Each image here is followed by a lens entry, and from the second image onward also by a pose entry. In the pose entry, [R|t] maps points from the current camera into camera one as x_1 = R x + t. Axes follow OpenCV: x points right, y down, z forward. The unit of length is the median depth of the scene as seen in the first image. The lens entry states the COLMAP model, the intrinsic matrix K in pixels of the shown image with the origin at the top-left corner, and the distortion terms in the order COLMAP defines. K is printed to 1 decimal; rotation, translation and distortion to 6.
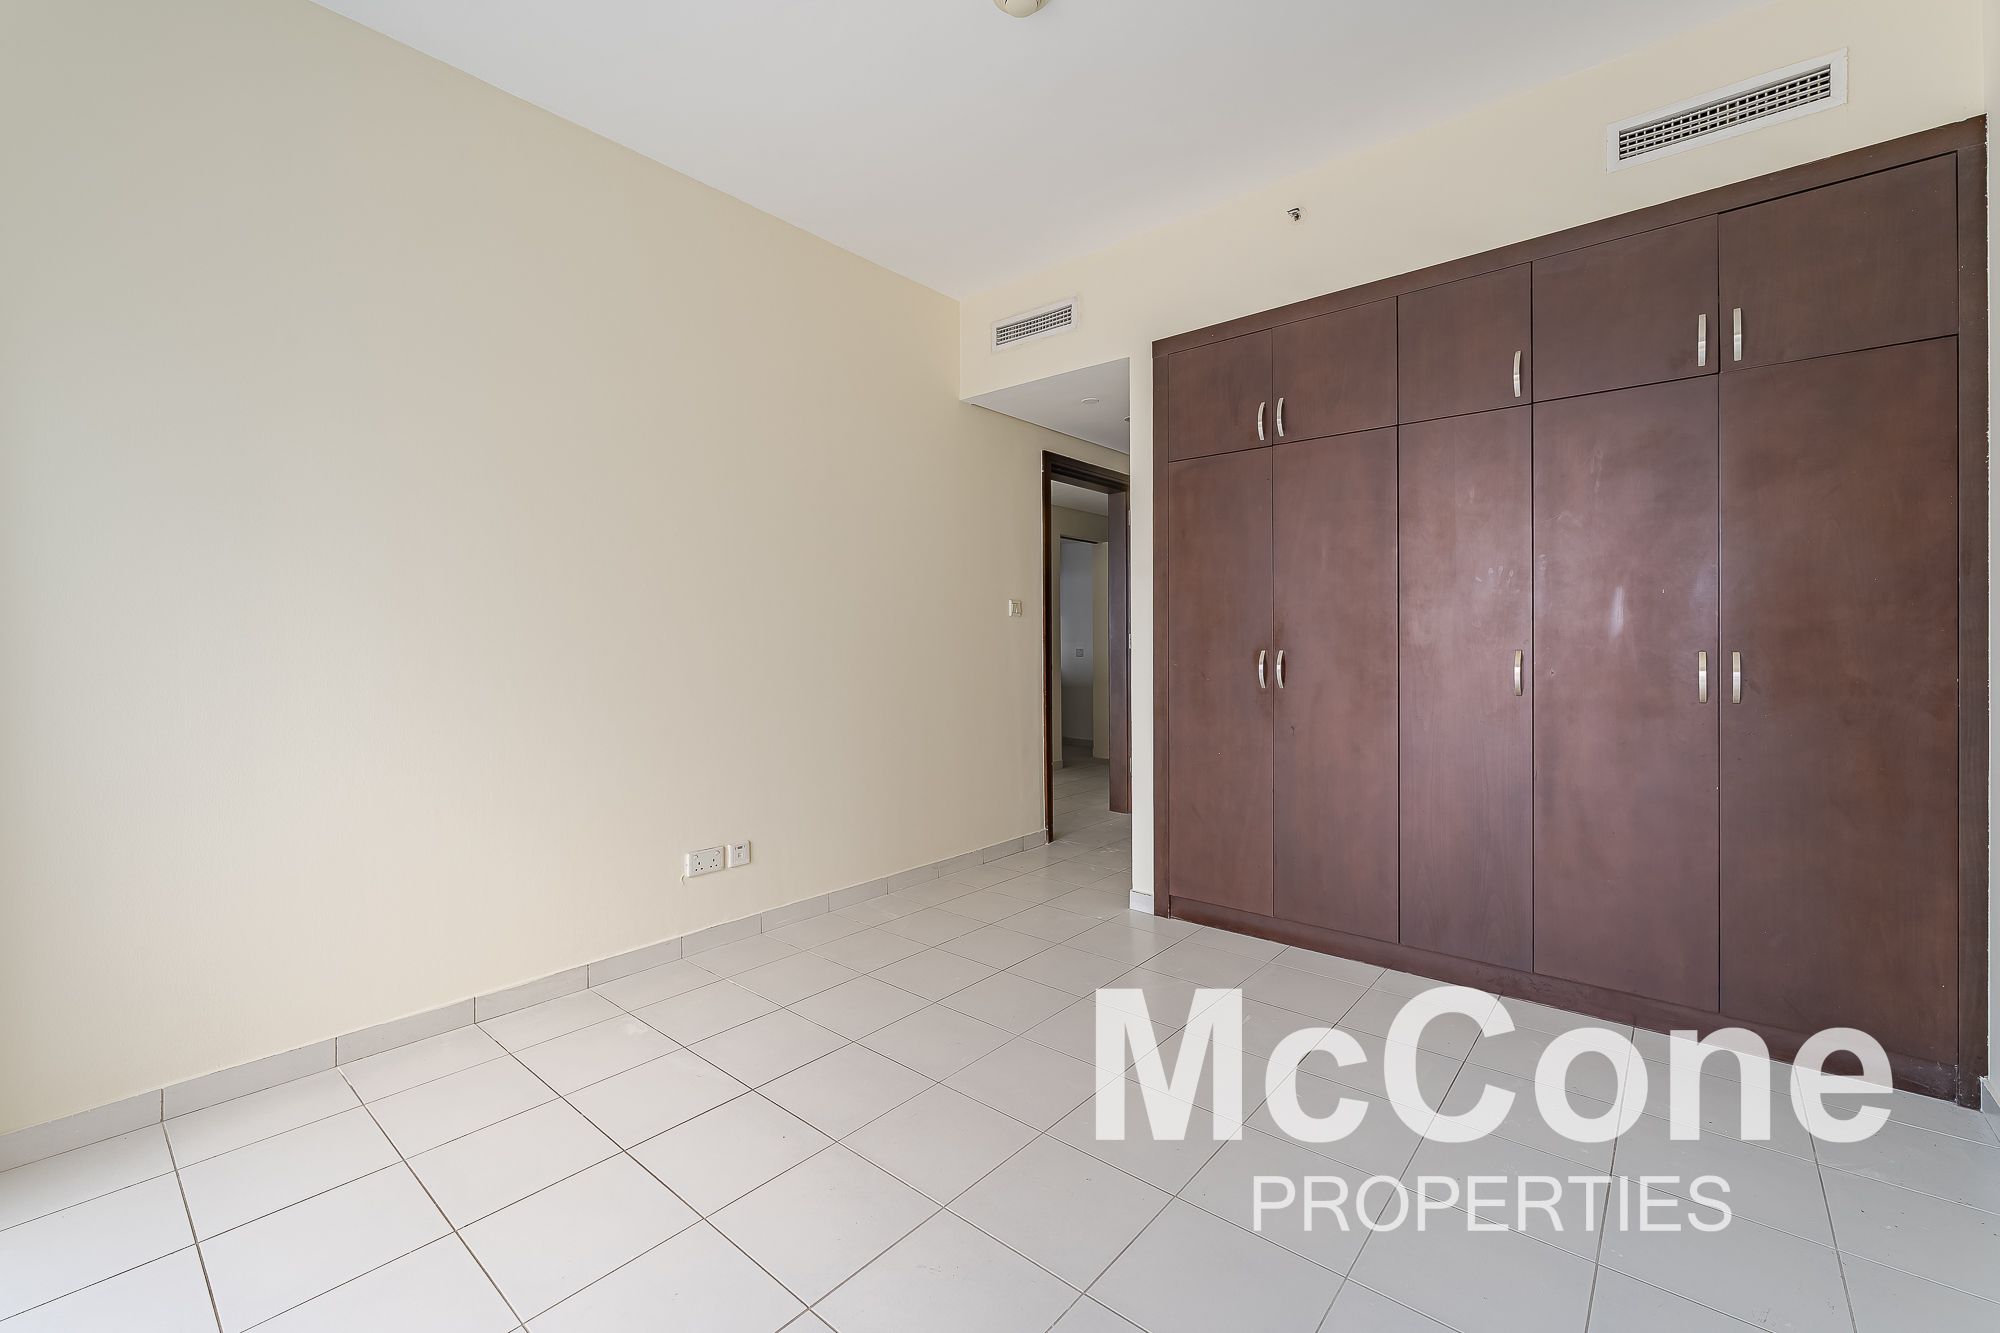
lens RADIAL K [[803.6, 0, 1004.3], [0, 803.6, 655.0], [0, 0, 1]] dist [0.004306, -0.001812]
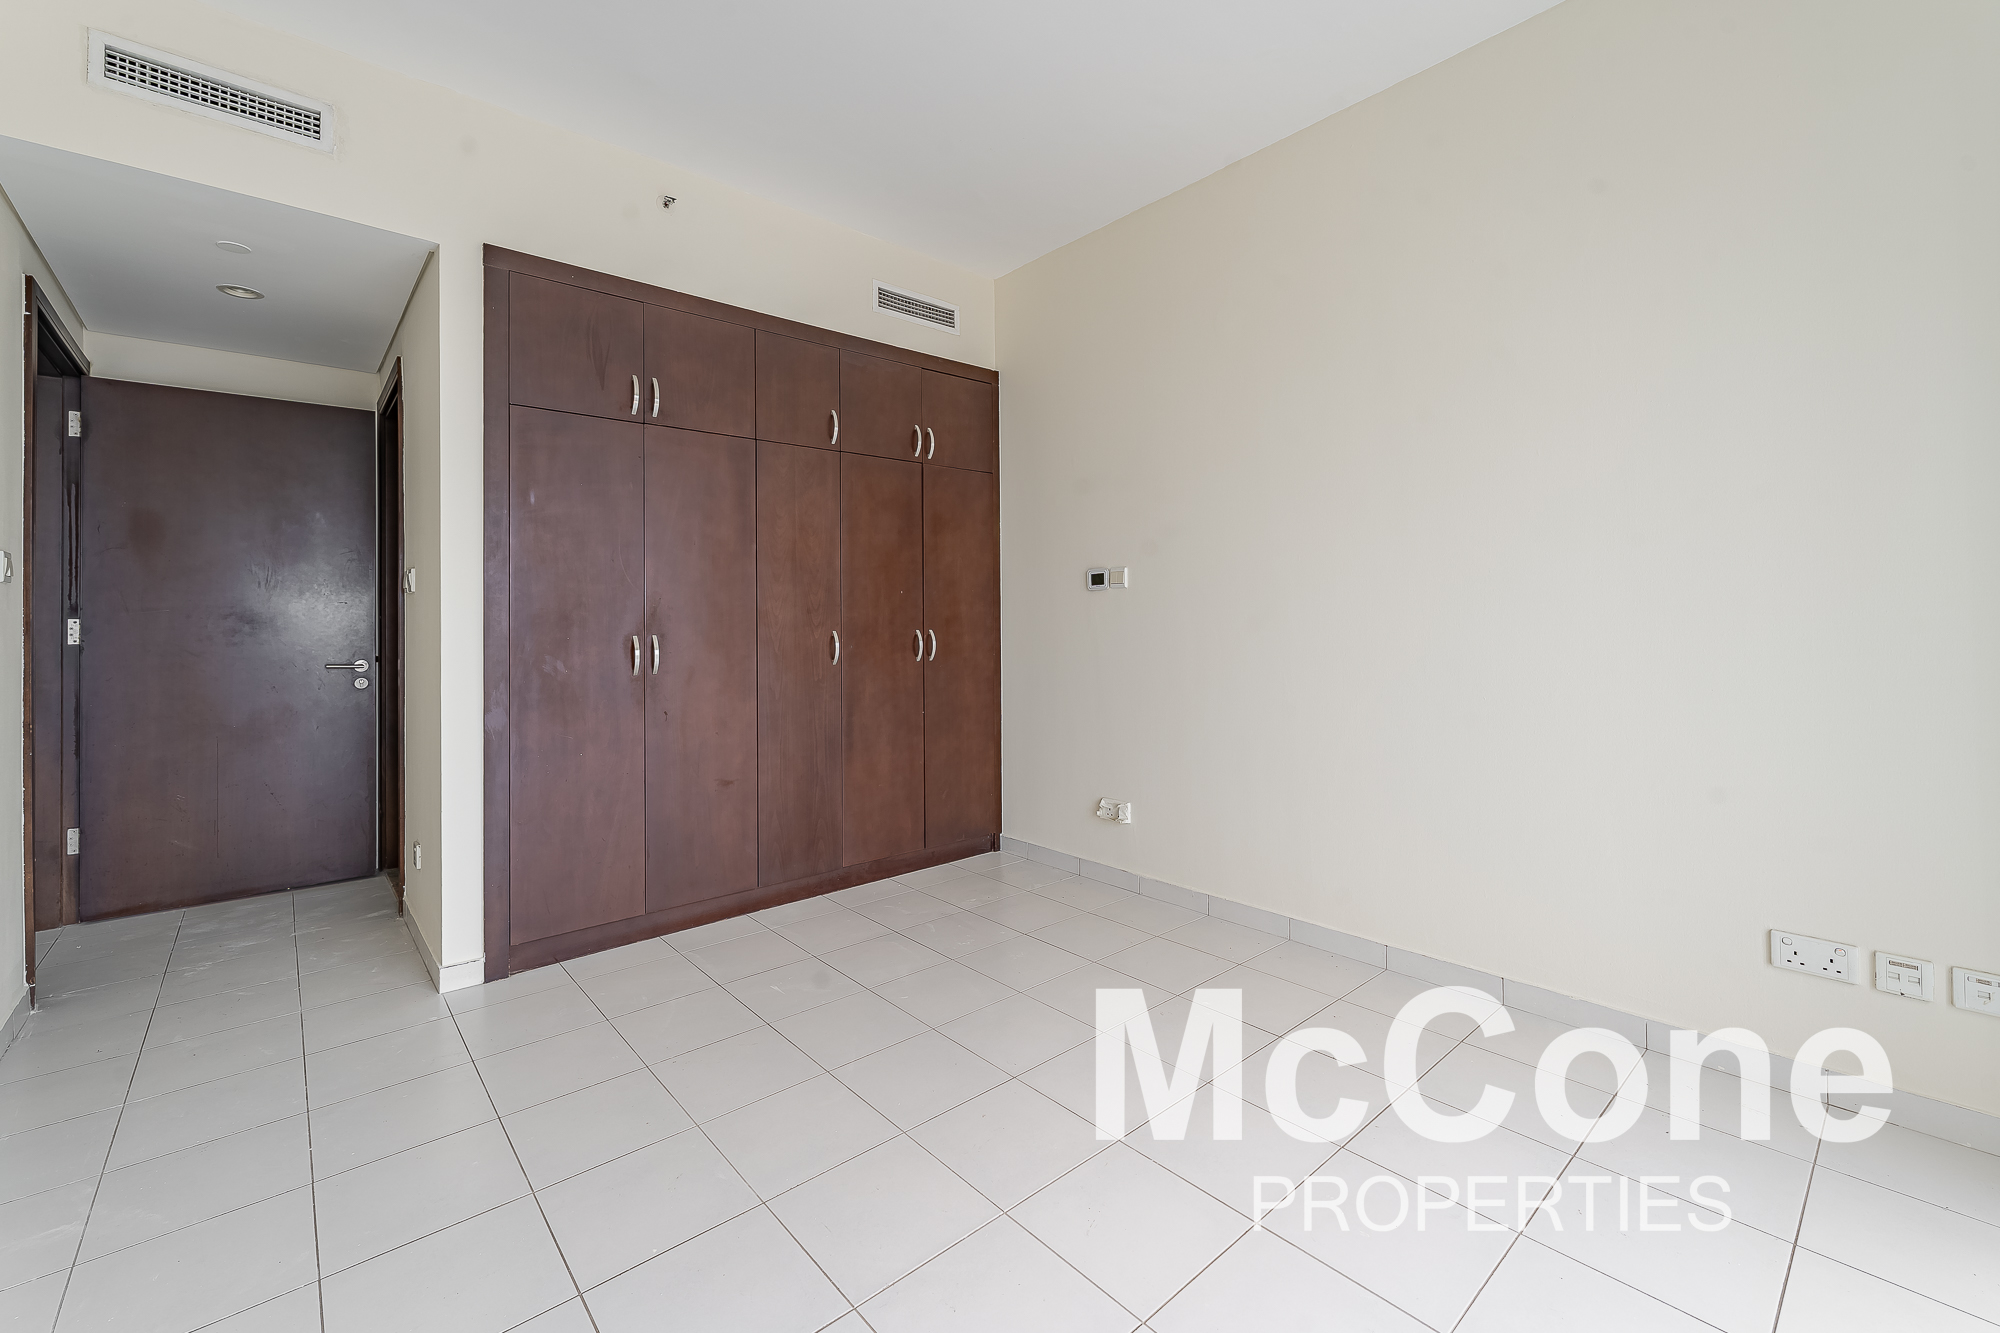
lens RADIAL K [[803.6, 0, 961.4], [0, 803.6, 620.7], [0, 0, 1]] dist [0.004306, -0.001812]
pose [[0.197160, -0.000262, 0.980371, -0.530957], [0.024194, 0.999697, -0.004598, -0.009827], [-0.980073, 0.024626, 0.197106, 0.435709]]
